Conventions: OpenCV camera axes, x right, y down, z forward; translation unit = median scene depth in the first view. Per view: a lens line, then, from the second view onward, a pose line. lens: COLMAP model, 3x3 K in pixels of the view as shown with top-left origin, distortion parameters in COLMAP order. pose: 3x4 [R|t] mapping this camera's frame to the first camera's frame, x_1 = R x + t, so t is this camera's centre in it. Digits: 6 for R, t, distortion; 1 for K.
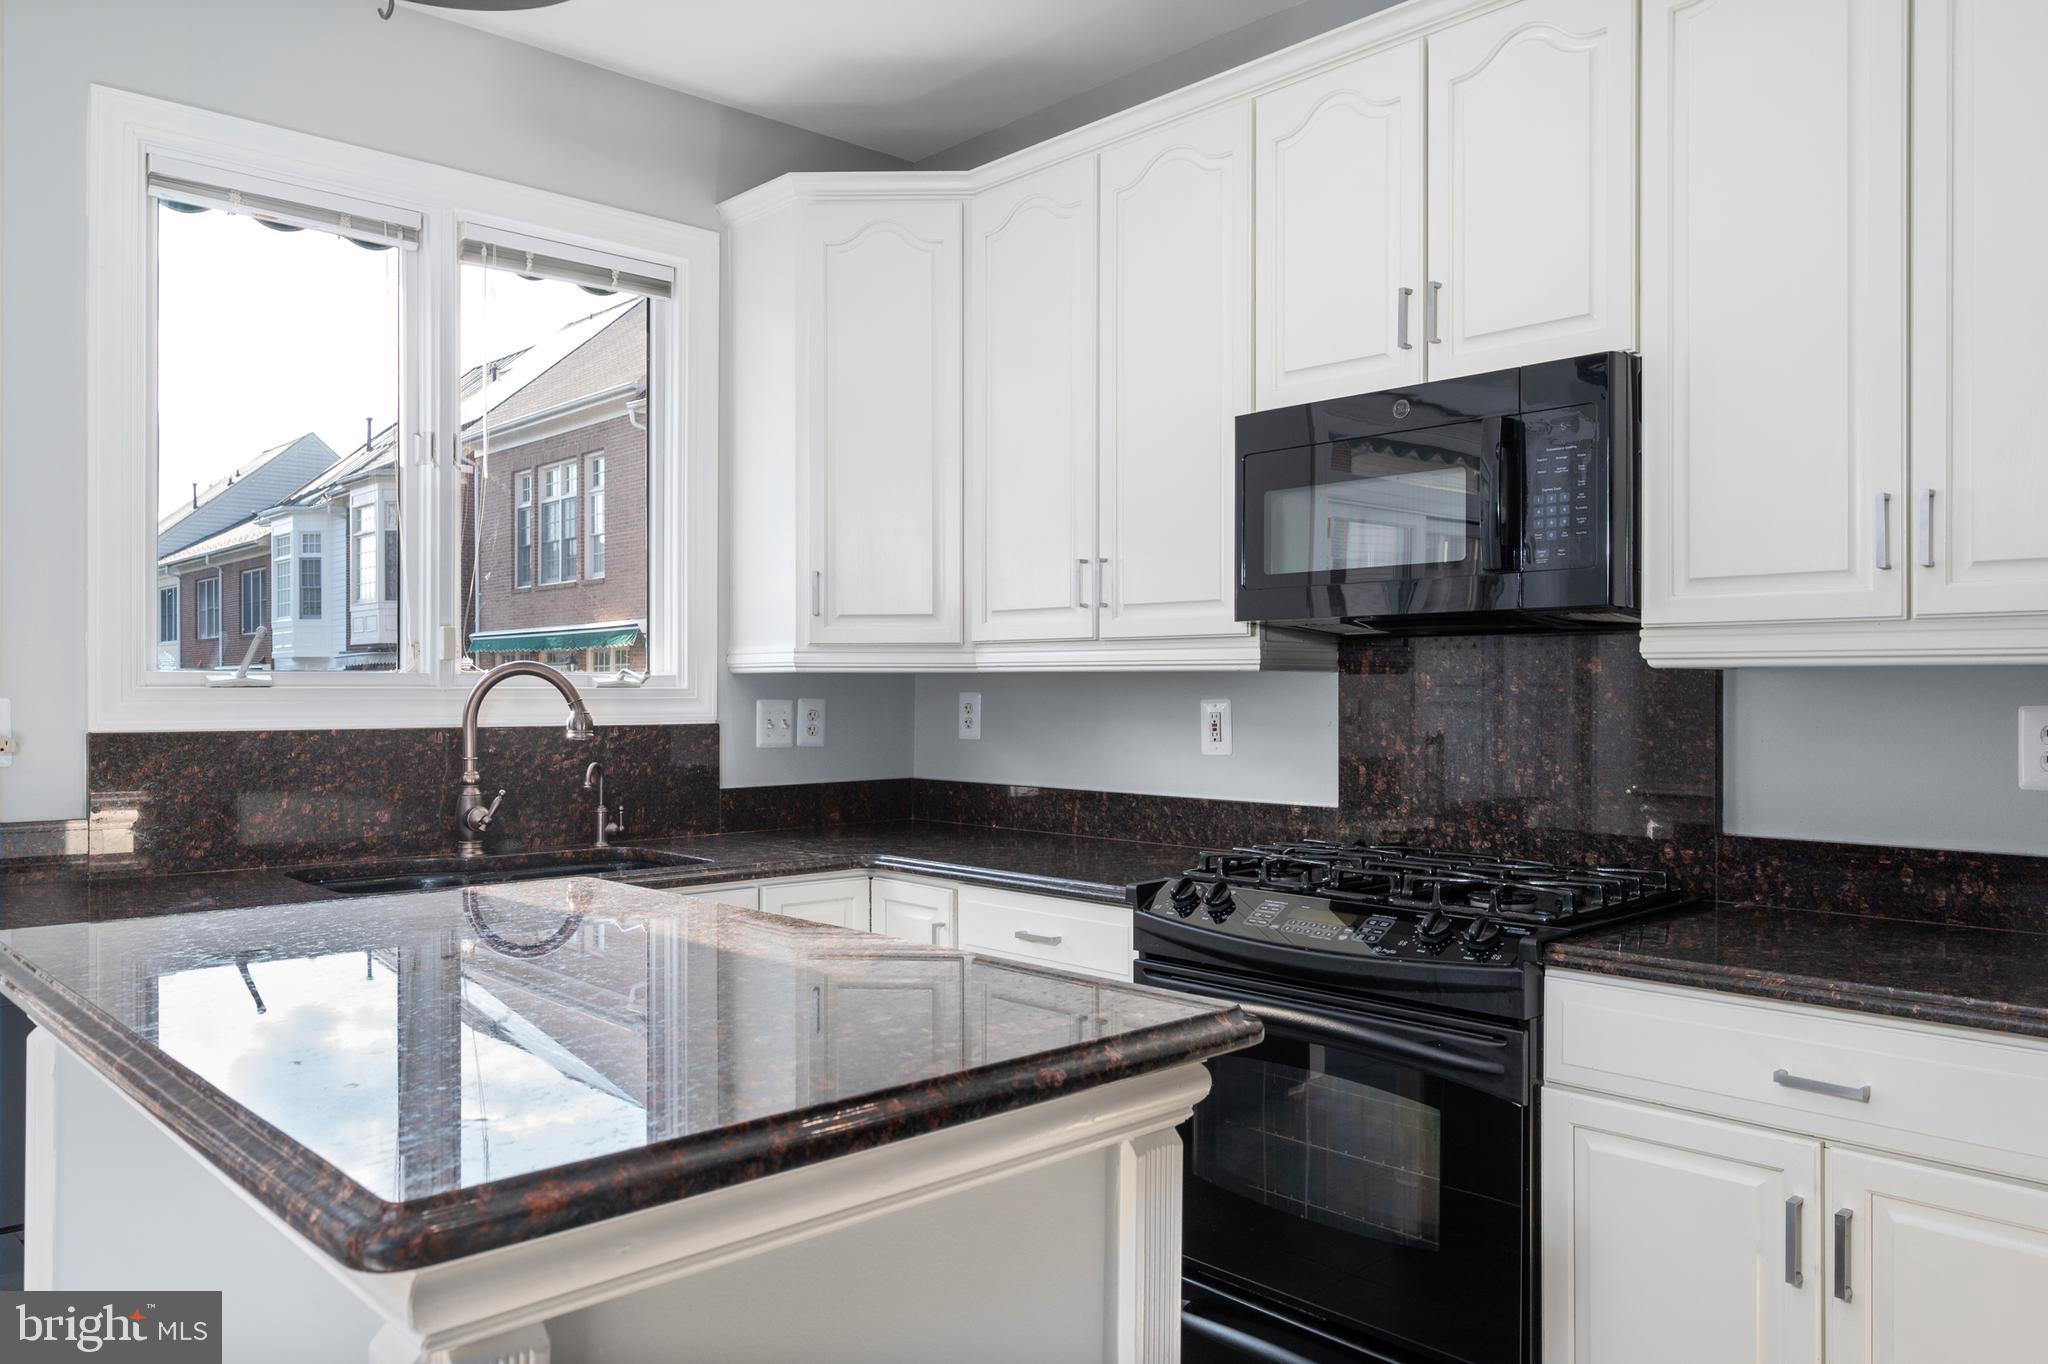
lens RADIAL K [[1428.6, 0, 1024.7], [0, 1428.6, 693.7], [0, 0, 1]] dist [0.002835, 0.001228]
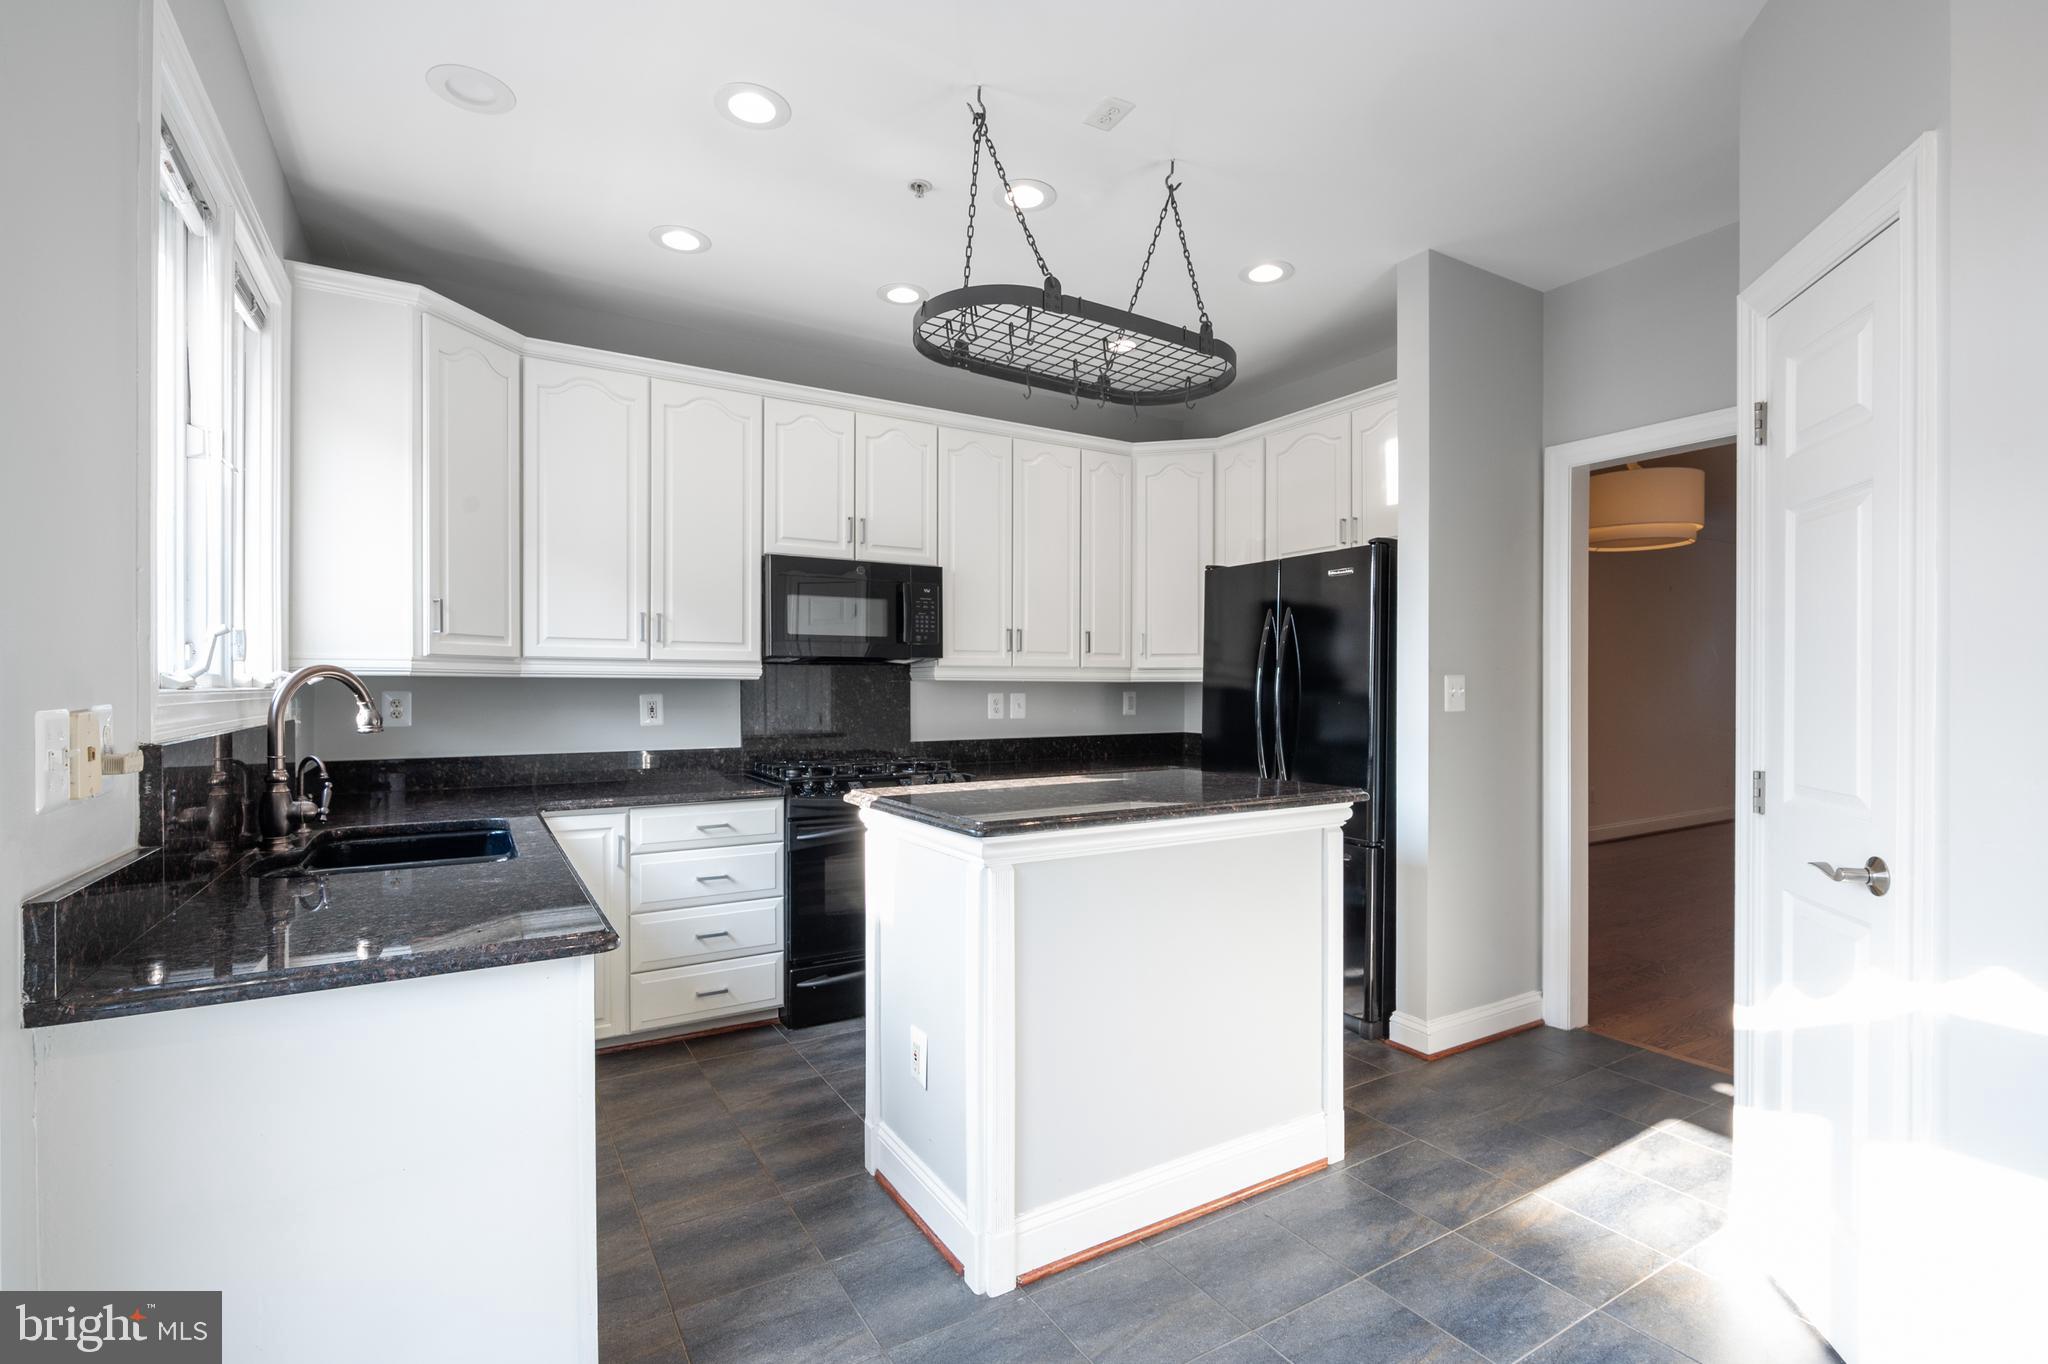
lens RADIAL K [[934.8, 0, 1023.8], [0, 934.8, 680.4], [0, 0, 1]] dist [-0.001230, -0.000031]
pose [[0.227768, 0.004031, 0.973707, -0.950764], [0.000584, 0.999991, -0.004276, -0.008586], [-0.973715, 0.001542, 0.227764, 0.309092]]
